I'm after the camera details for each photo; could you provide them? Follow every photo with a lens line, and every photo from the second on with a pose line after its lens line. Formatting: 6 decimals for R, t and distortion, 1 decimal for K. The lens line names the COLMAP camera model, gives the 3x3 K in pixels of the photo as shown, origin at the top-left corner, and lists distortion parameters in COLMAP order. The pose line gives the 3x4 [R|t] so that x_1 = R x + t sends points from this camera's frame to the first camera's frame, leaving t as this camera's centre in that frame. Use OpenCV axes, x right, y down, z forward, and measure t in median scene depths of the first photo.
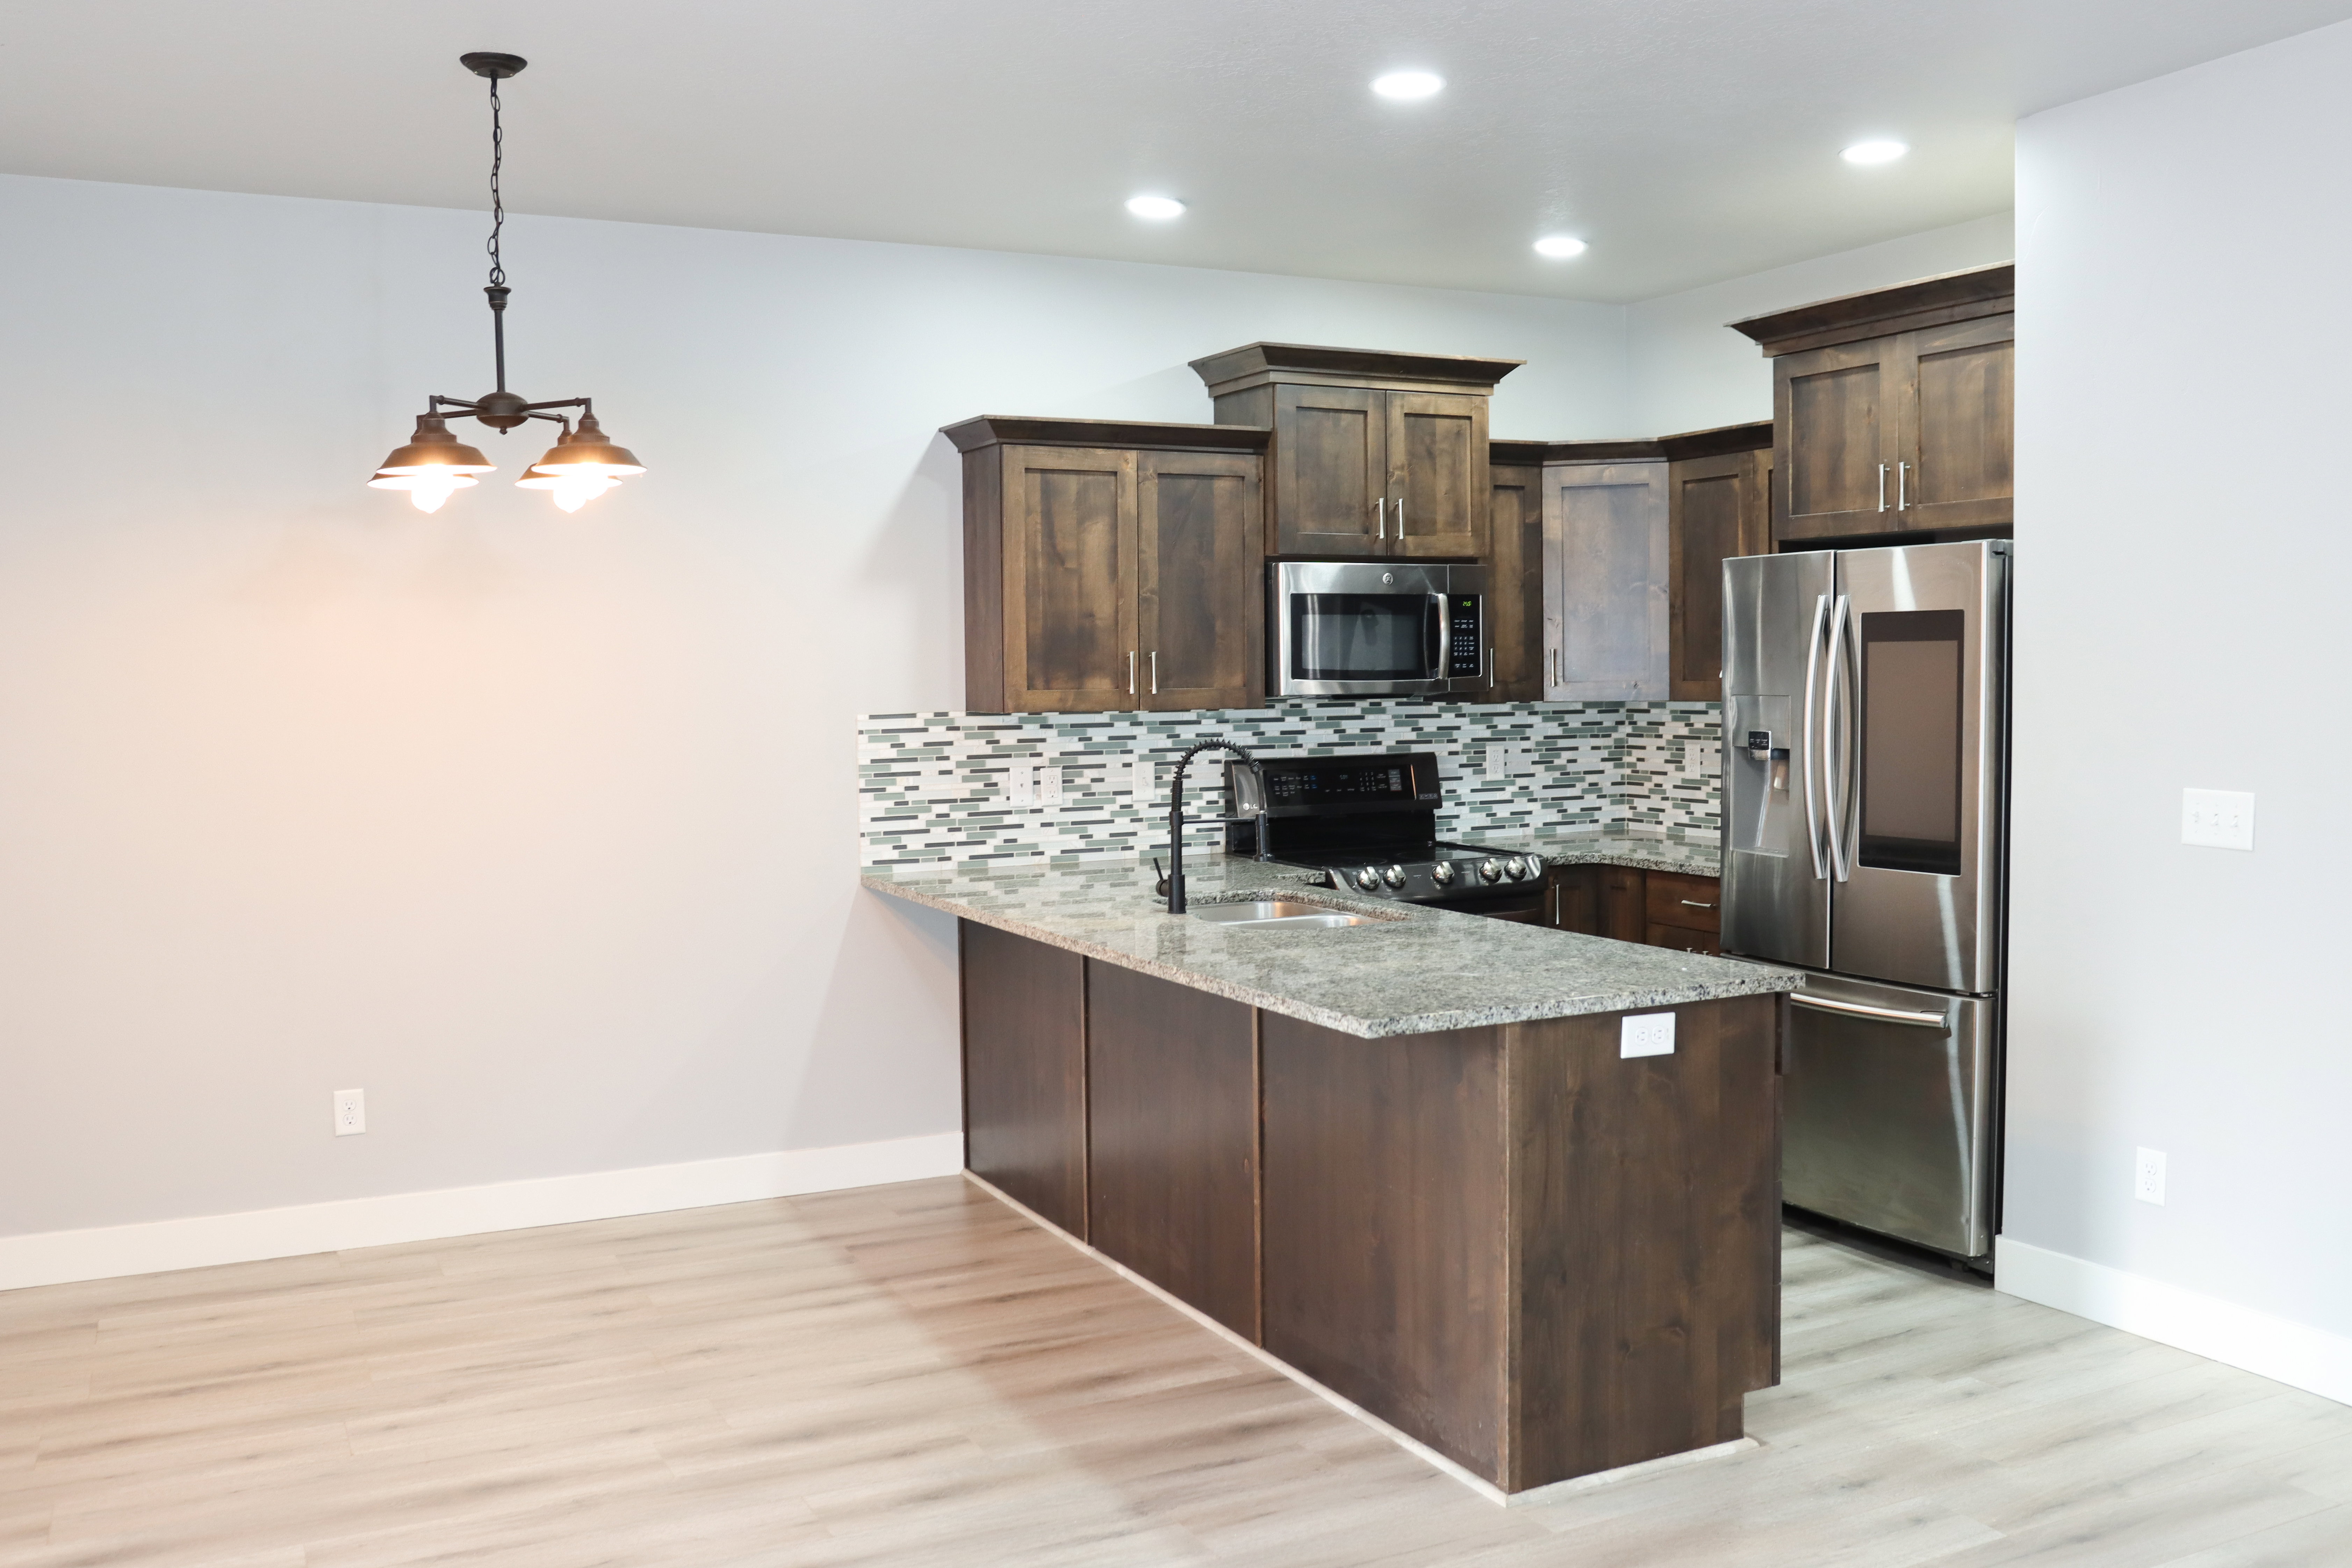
lens RADIAL K [[1974.9, 0, 1176.0], [0, 1974.9, 784.0], [0, 0, 1]] dist [-0.103300, 0.102258]
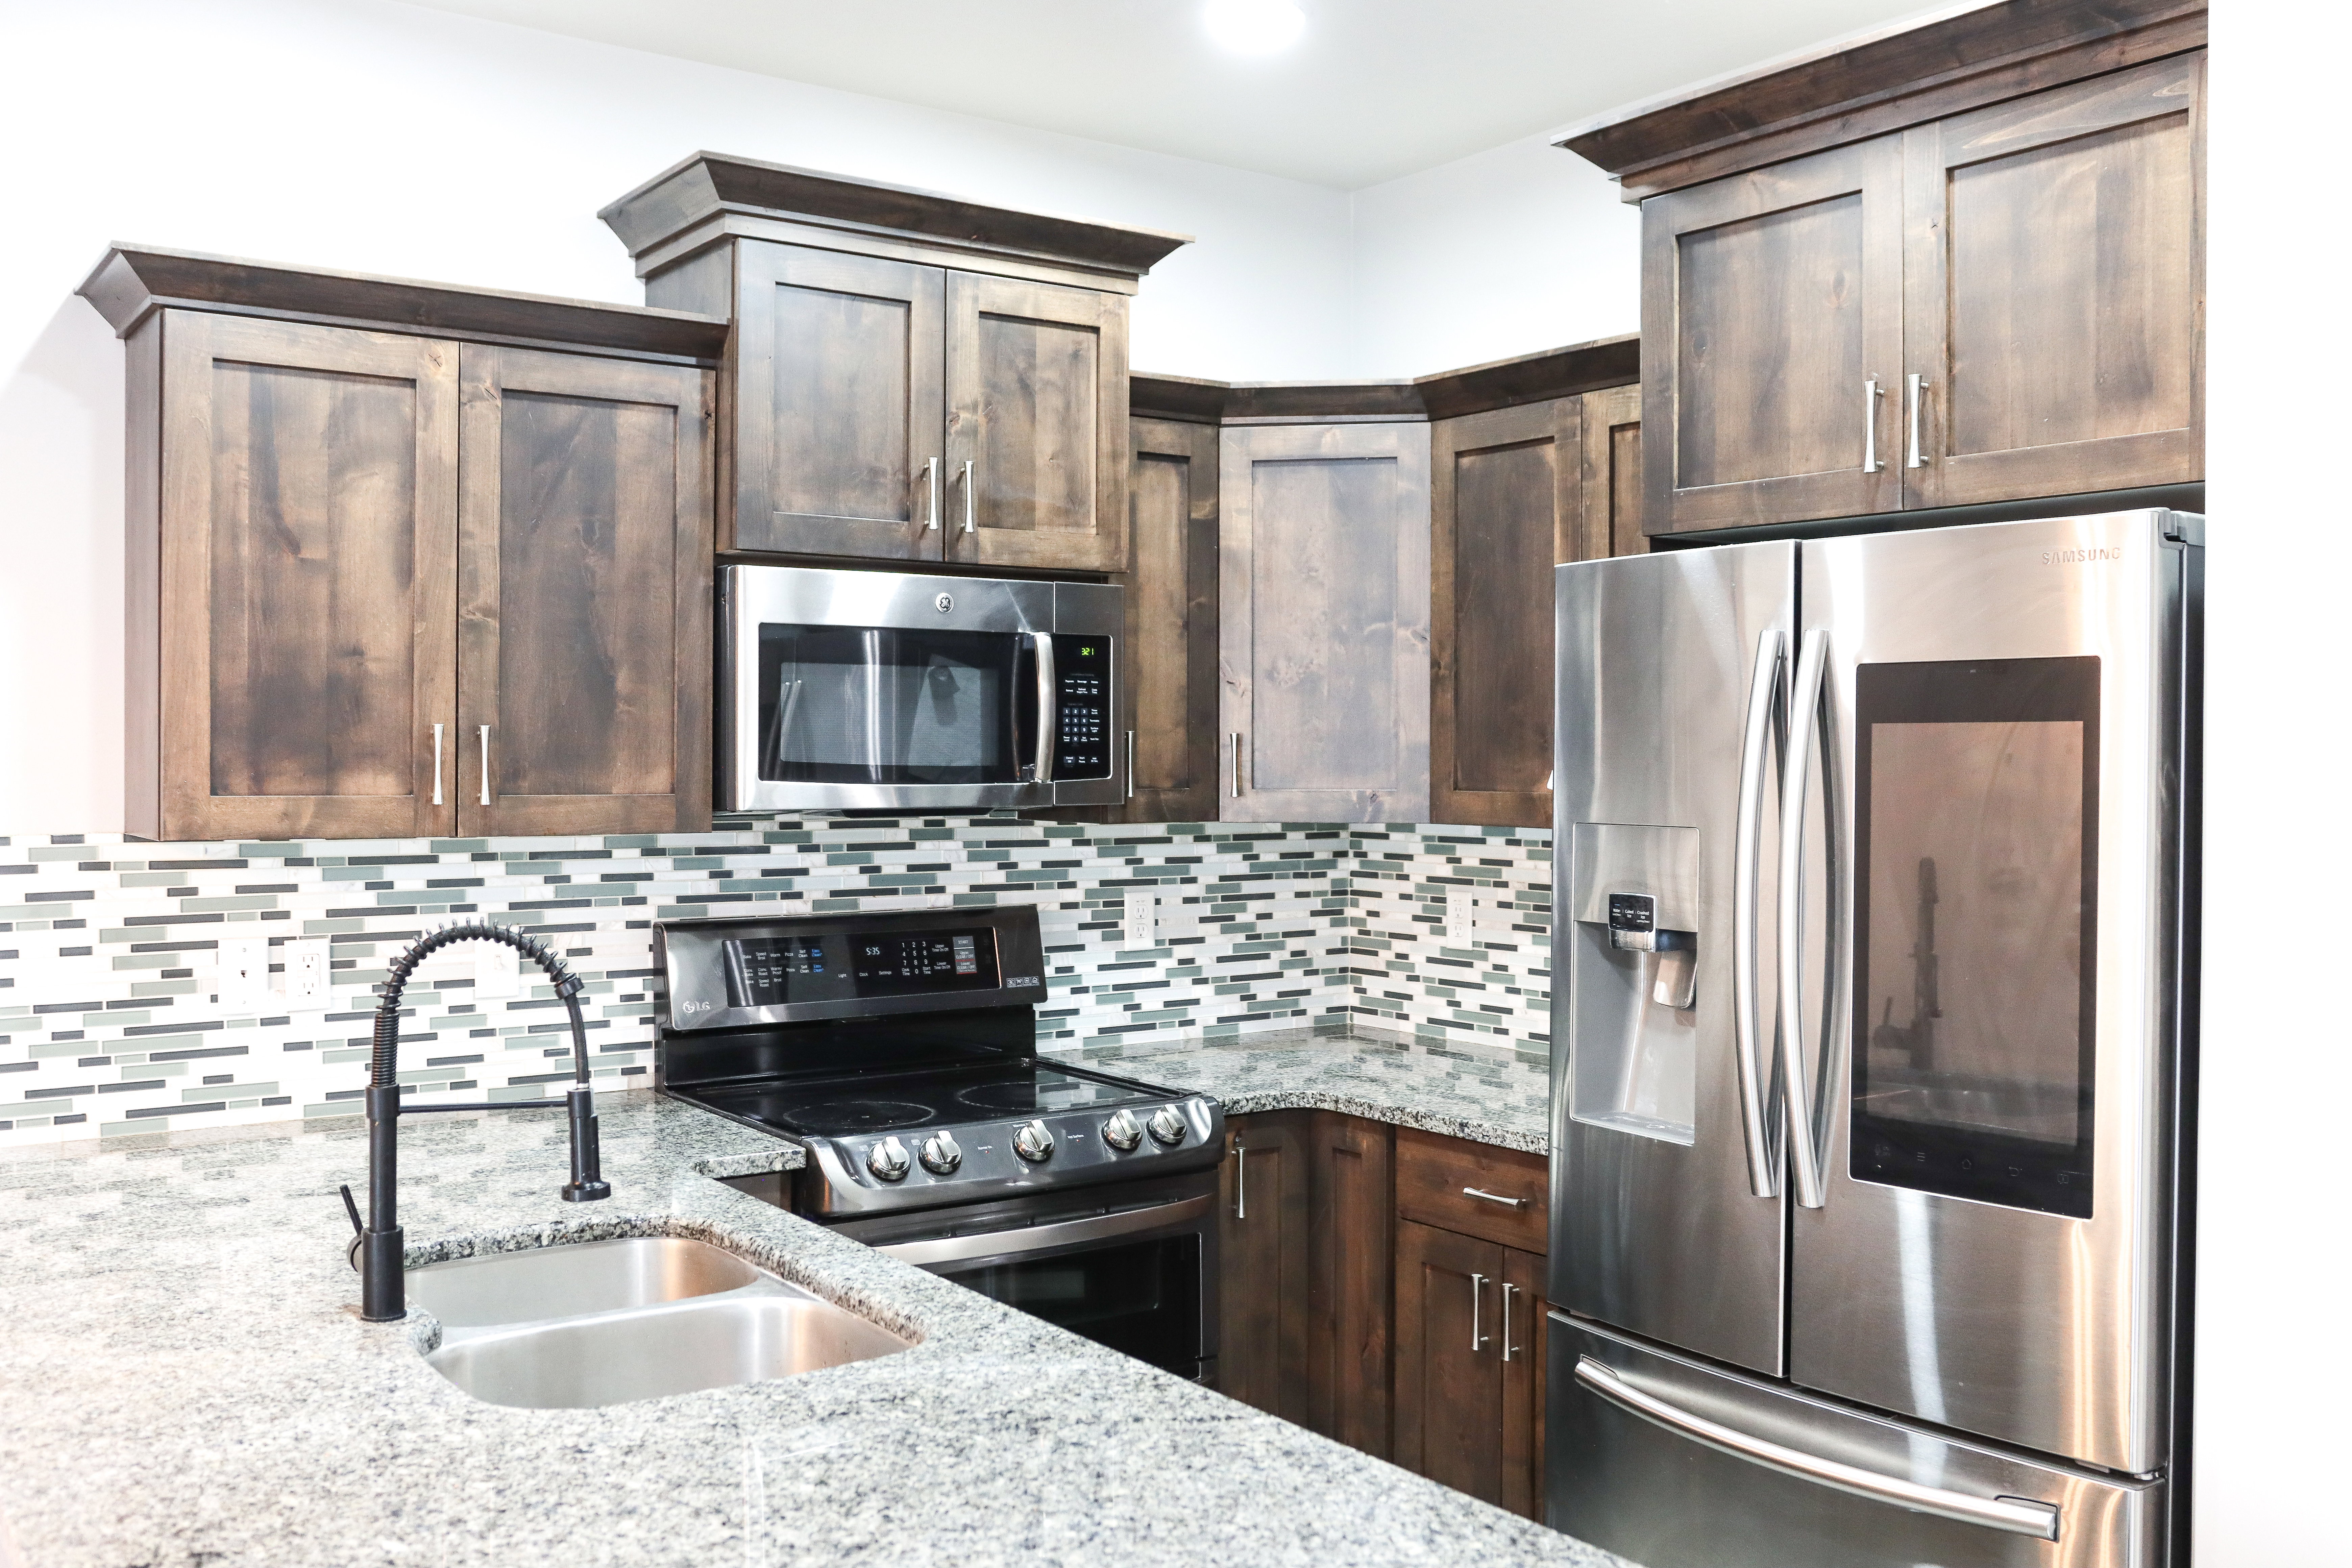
lens RADIAL K [[2089.9, 0, 1176.0], [0, 2089.9, 784.0], [0, 0, 1]] dist [-0.086968, 0.115010]
pose [[0.986915, 0.013703, 0.160659, 0.080376], [-0.006235, 0.998880, -0.046897, -0.026189], [-0.161122, 0.045282, 0.985895, 0.421531]]
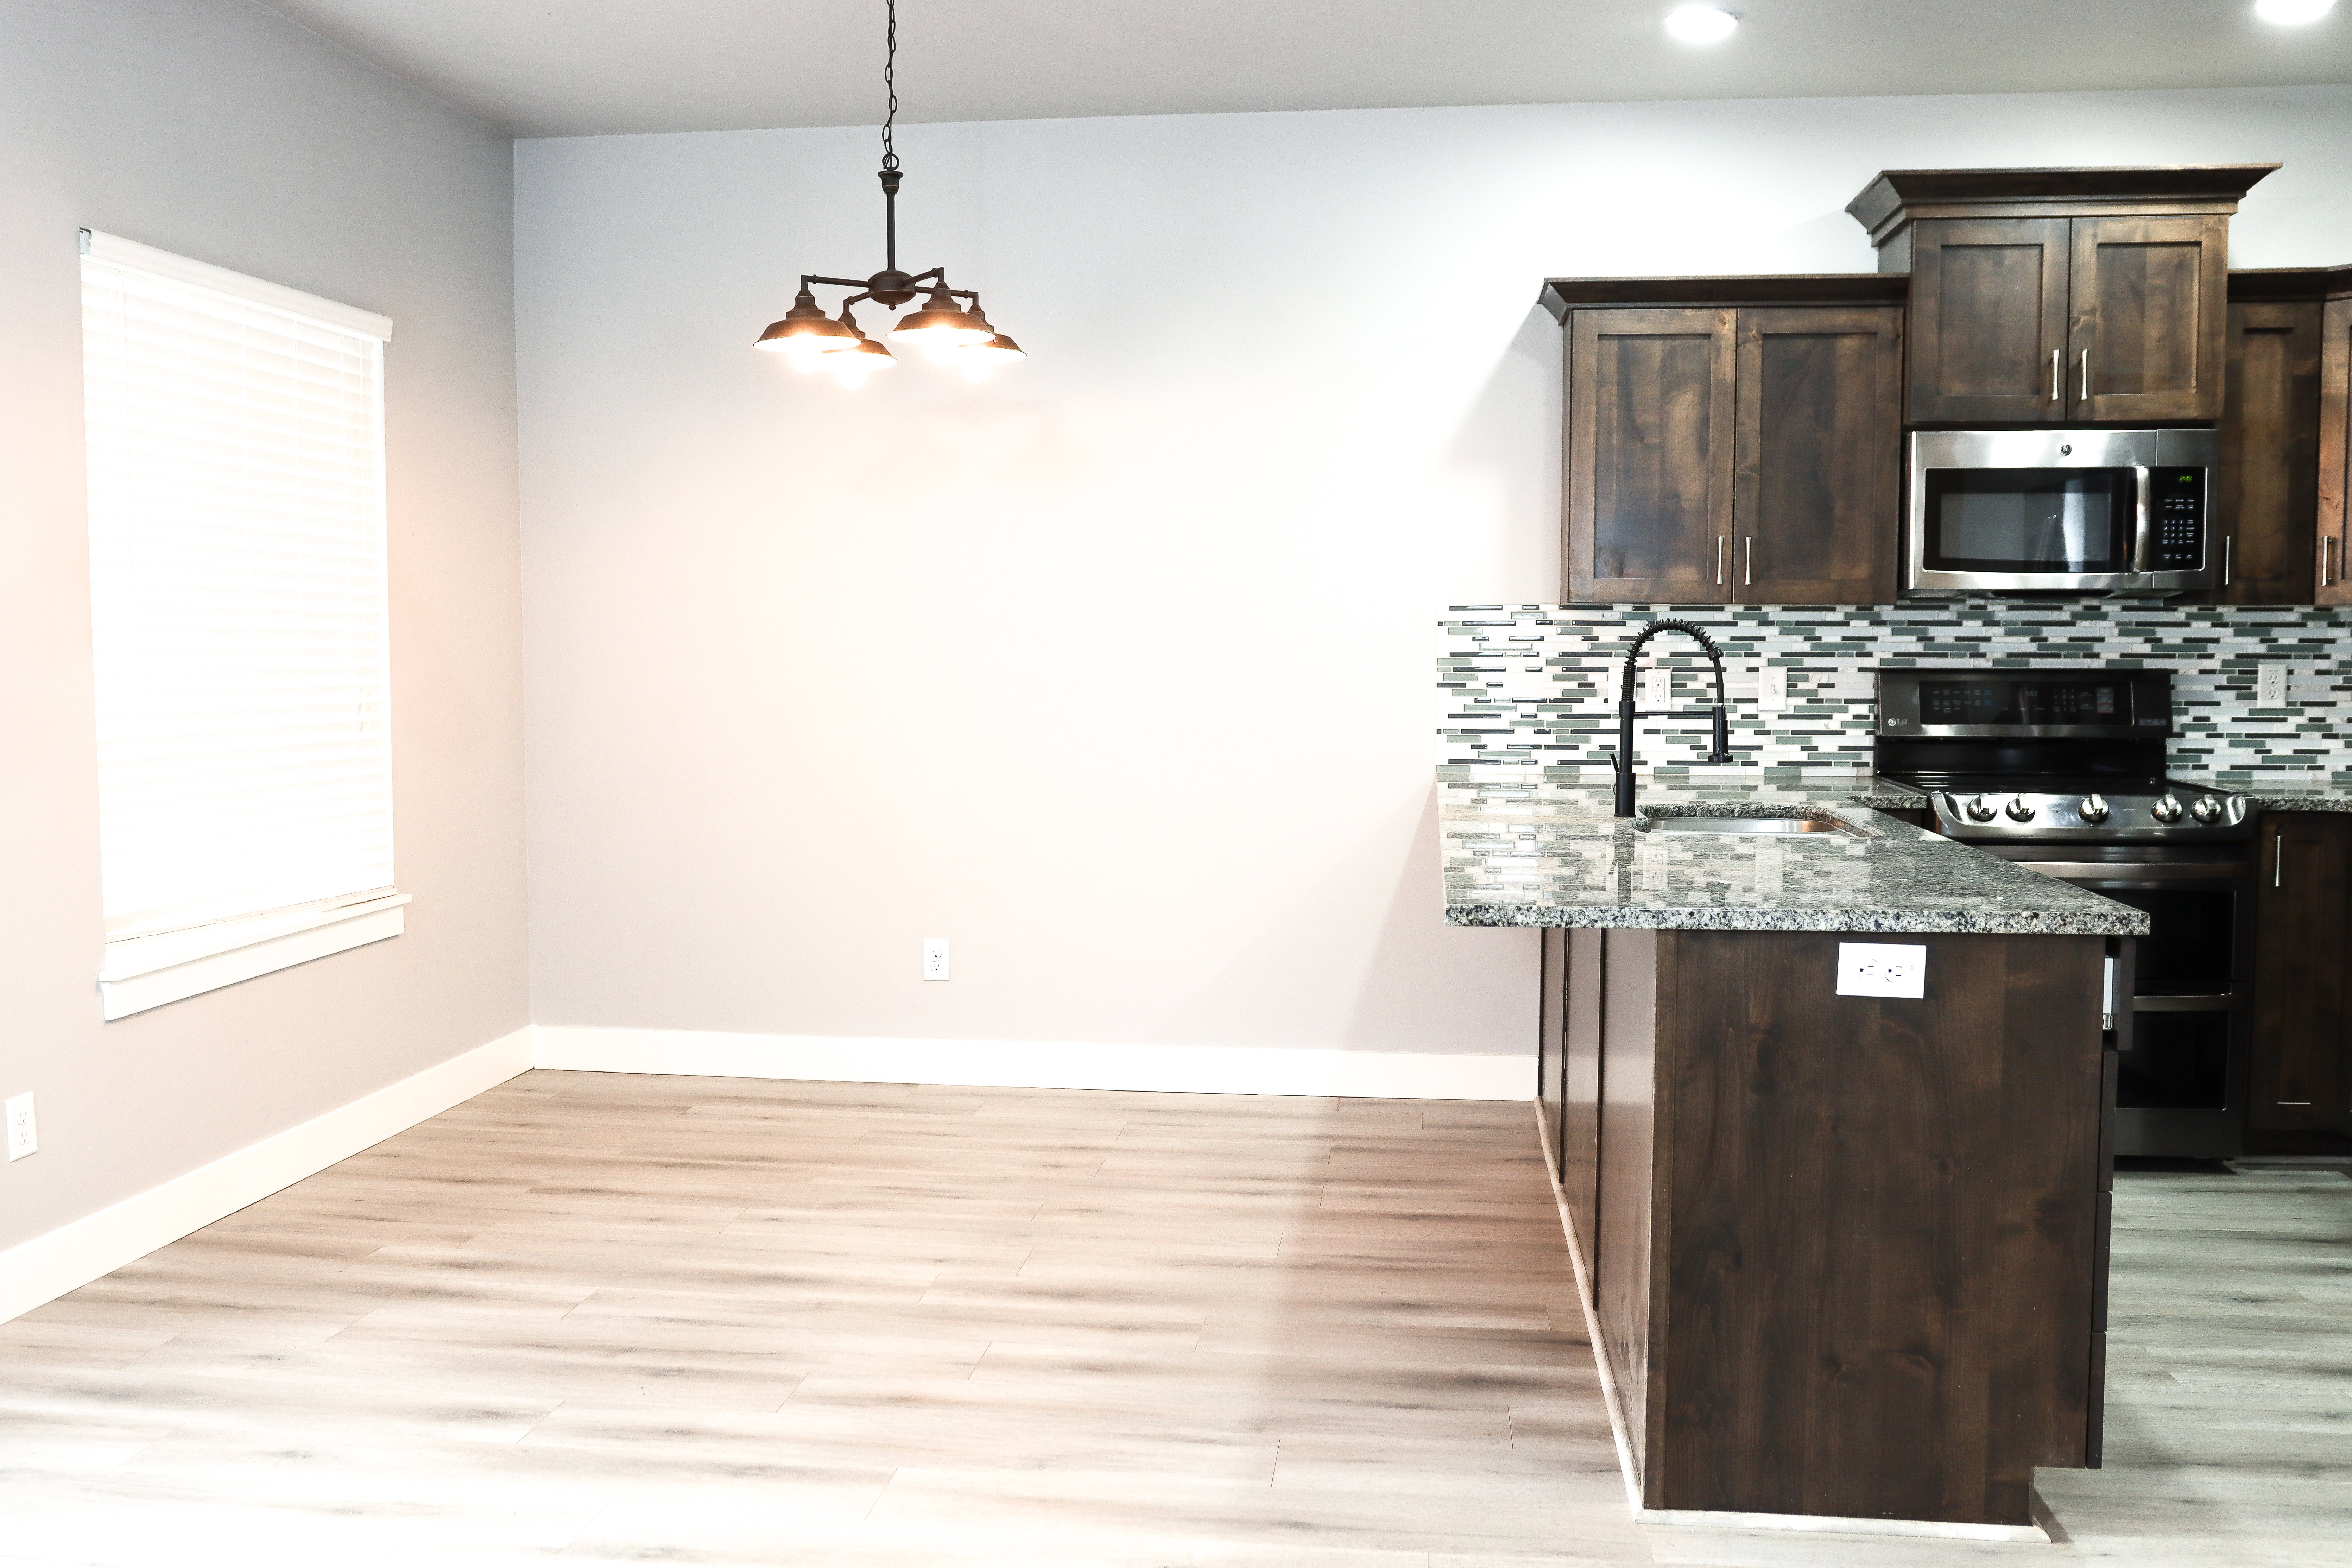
lens RADIAL K [[1997.3, 0, 1176.0], [0, 1997.3, 784.0], [0, 0, 1]] dist [-0.093674, 0.079659]
pose [[0.835864, 0.052629, -0.546408, 0.259697], [-0.041736, 0.998605, 0.032338, 0.024824], [0.547348, -0.004225, 0.836895, 0.118063]]
